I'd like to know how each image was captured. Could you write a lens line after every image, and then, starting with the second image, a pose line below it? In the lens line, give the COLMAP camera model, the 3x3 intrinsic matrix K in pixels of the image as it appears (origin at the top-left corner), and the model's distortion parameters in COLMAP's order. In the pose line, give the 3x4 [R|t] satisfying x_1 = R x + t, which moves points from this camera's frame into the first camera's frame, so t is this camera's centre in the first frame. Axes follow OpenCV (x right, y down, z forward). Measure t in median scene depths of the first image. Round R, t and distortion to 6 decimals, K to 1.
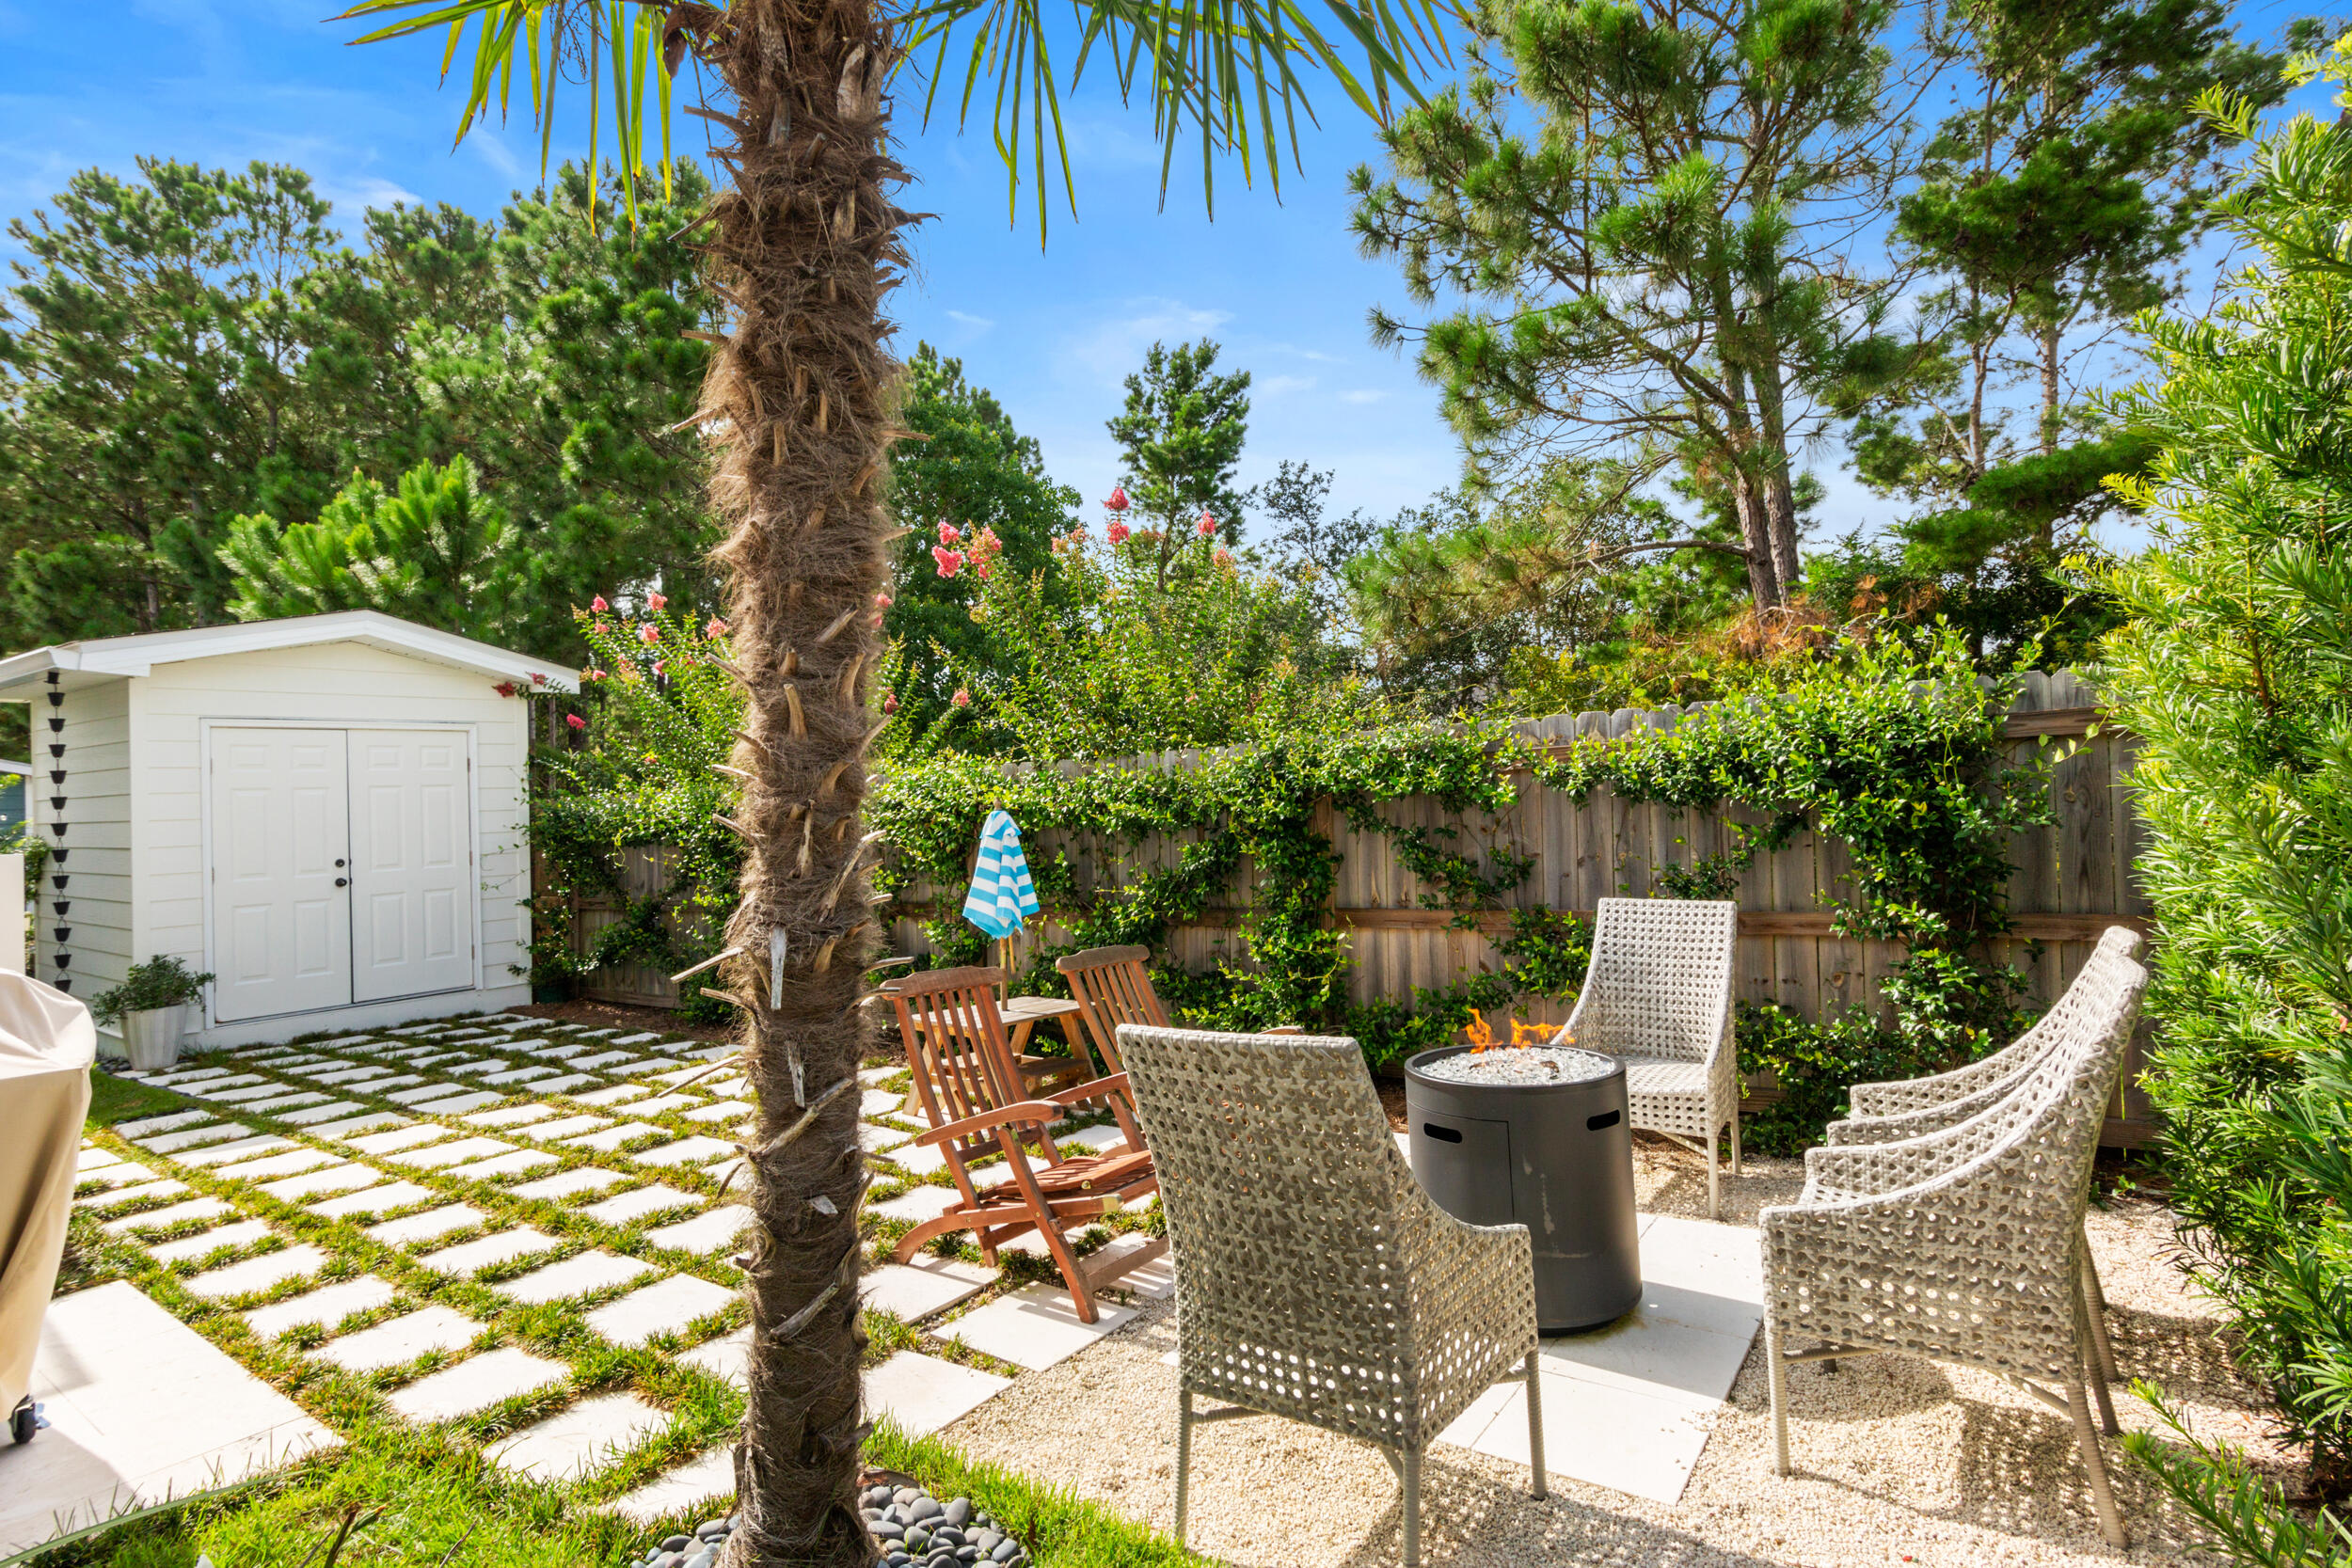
lens RADIAL K [[1178.7, 0, 1176.0], [0, 1178.7, 784.0], [0, 0, 1]] dist [0.000145, 0.000034]
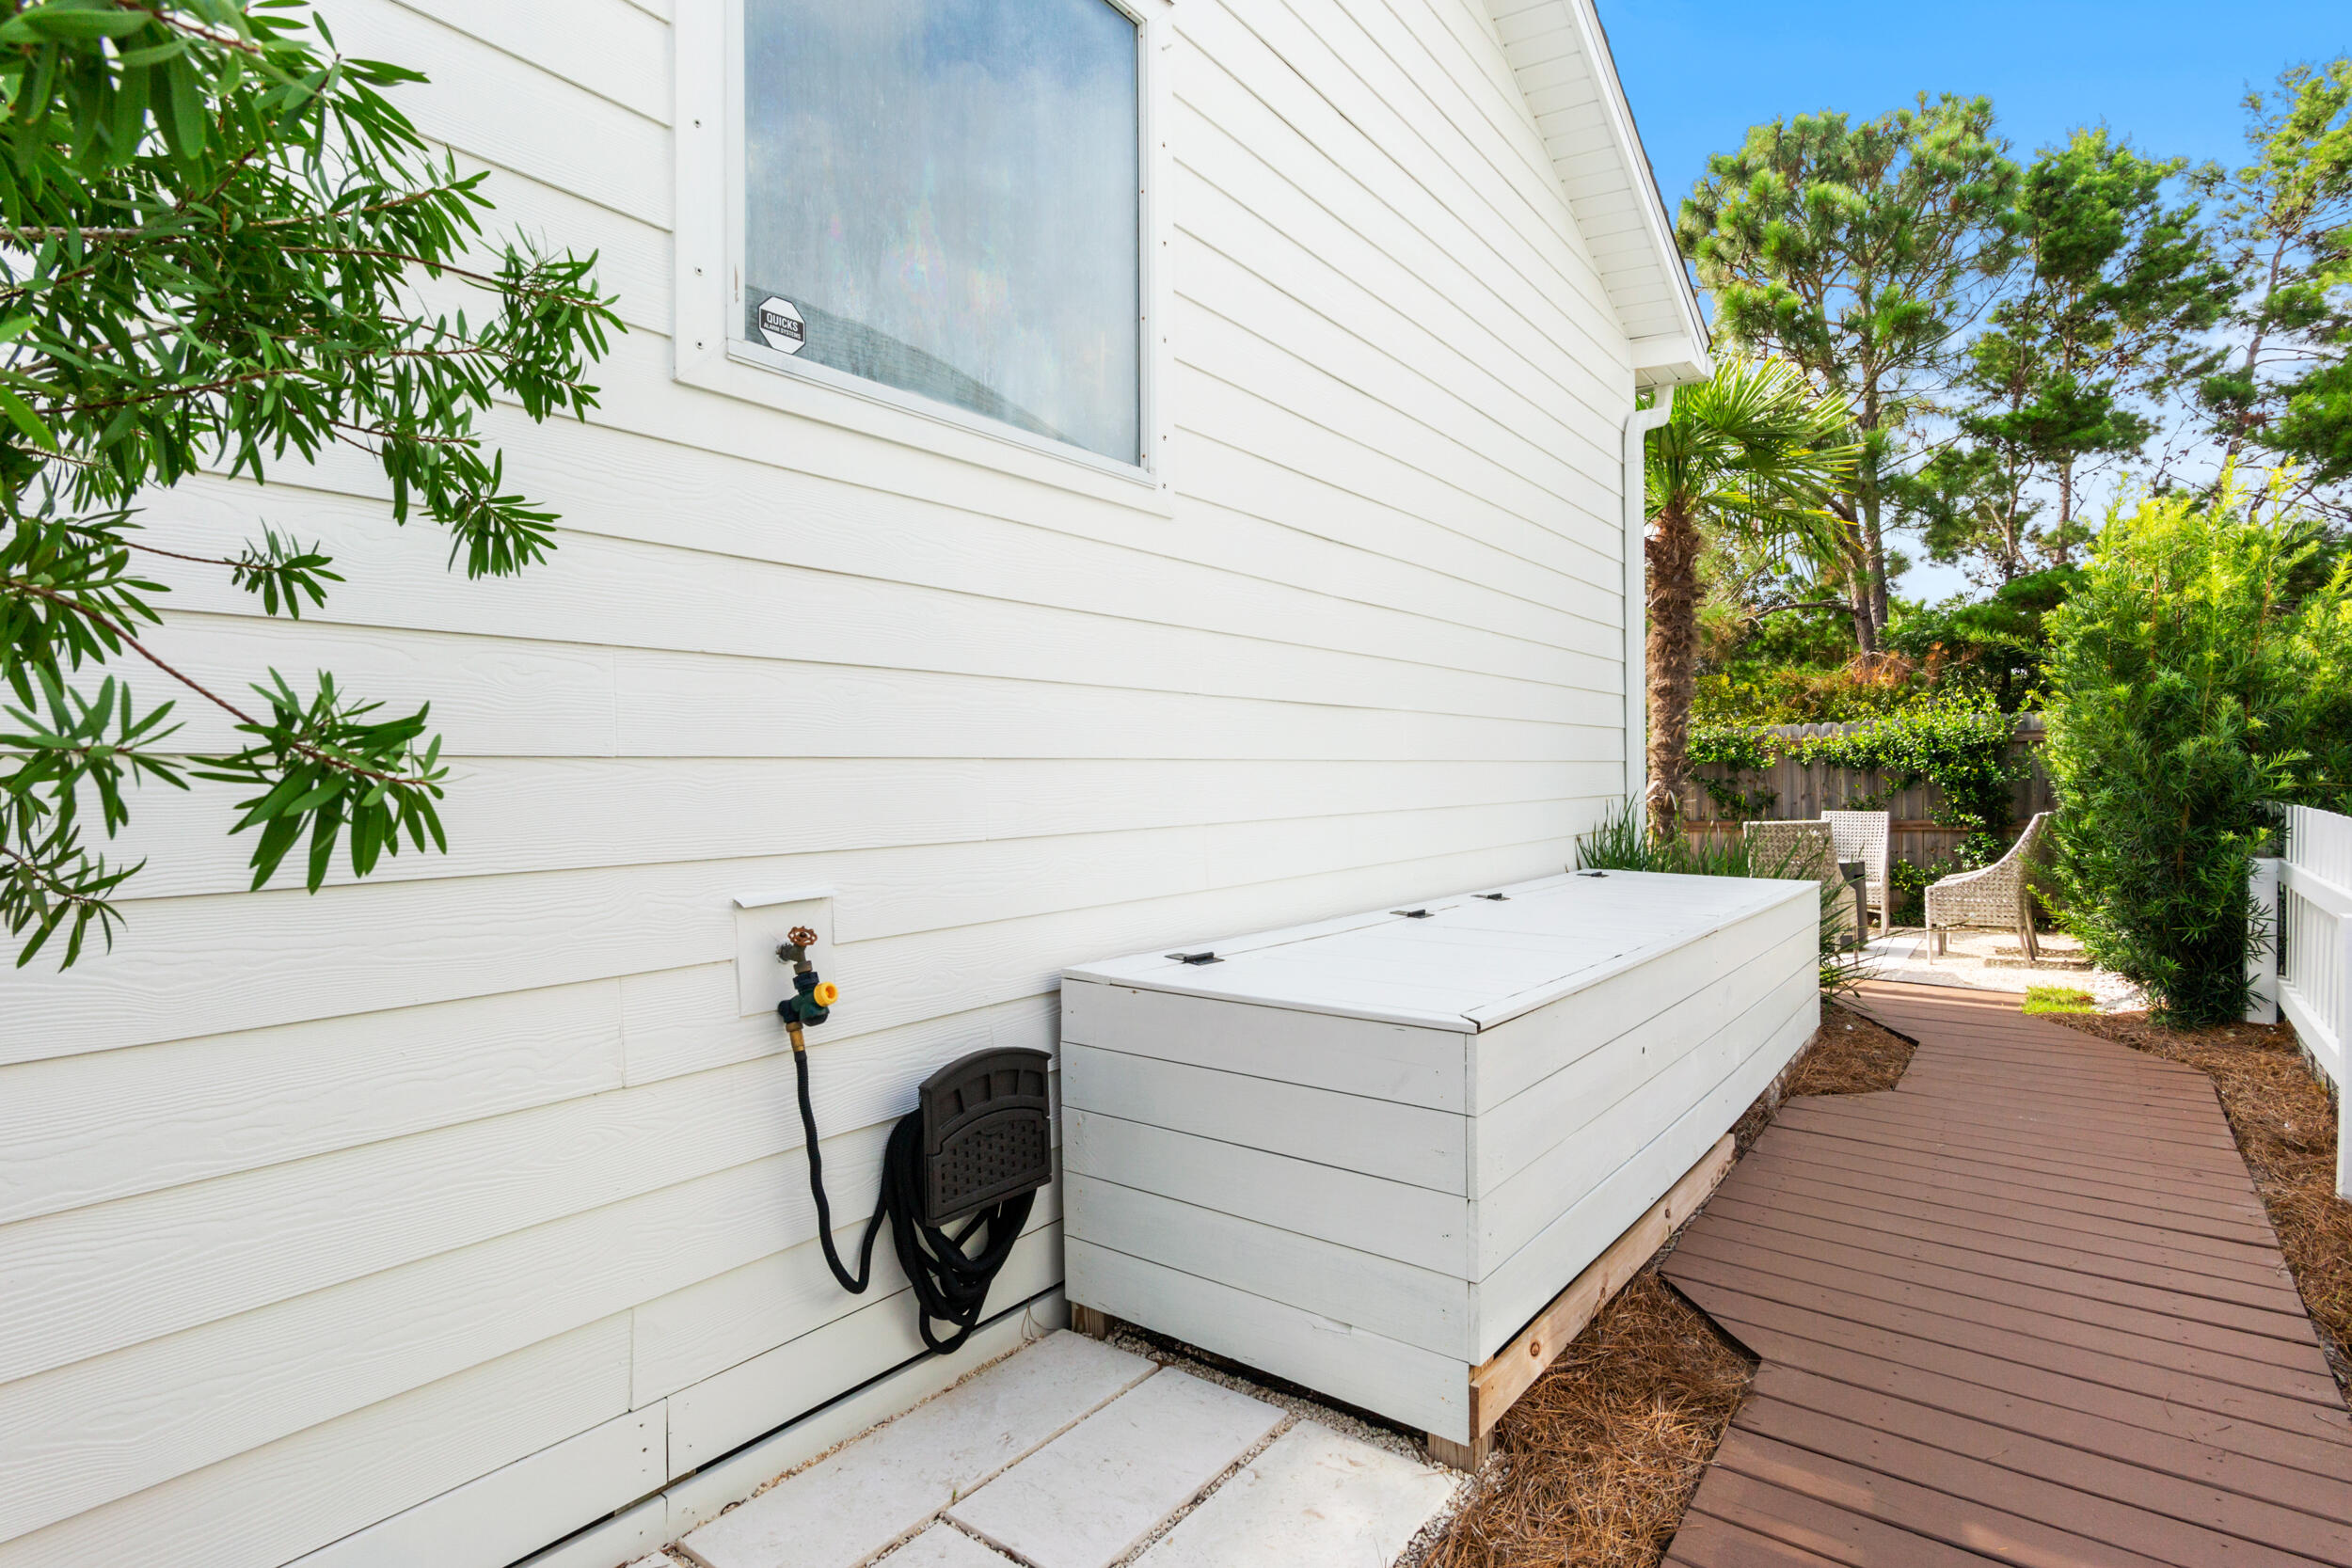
lens RADIAL K [[1160.9, 0, 1176.9], [0, 1160.9, 756.5], [0, 0, 1]] dist [-0.000355, -0.000073]
pose [[0.999303, 0.021744, -0.030339, -0.751057], [-0.021764, 0.999763, -0.000341, 0.022862], [0.030324, 0.001001, 0.999540, -1.149598]]
